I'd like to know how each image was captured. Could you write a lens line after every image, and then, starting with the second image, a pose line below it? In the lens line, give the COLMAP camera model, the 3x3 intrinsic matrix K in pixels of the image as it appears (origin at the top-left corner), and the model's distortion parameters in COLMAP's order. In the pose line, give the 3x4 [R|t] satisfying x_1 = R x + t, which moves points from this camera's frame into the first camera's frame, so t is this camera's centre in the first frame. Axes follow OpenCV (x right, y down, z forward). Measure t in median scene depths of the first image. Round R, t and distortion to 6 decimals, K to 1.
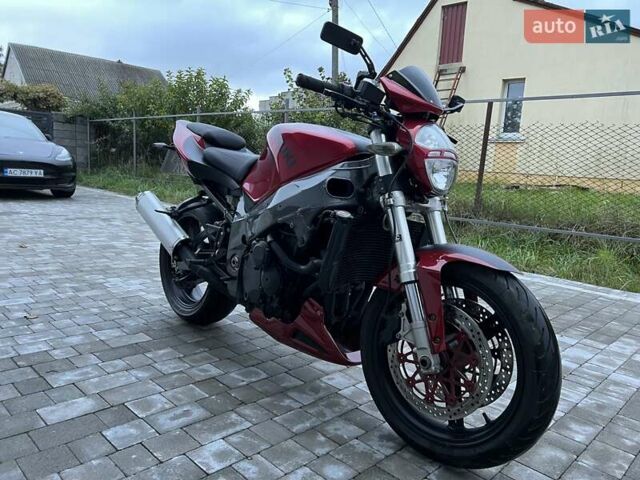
lens RADIAL K [[490.0, 0, 331.2], [0, 490.0, 219.1], [0, 0, 1]] dist [0.031954, -0.021314]
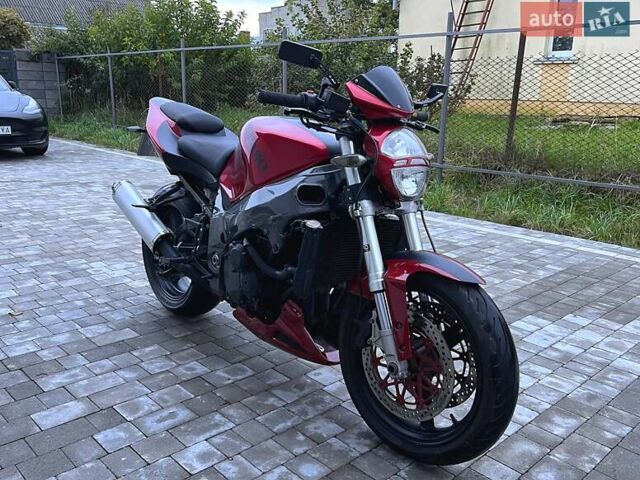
lens RADIAL K [[588.0, 0, 329.1], [0, 588.0, 213.7], [0, 0, 1]] dist [0.030246, 0.000000]
pose [[0.998560, -0.031382, -0.043516, 0.096489], [0.035576, 0.994429, 0.099221, -0.129966], [0.040159, -0.100626, 0.994113, -0.169038]]
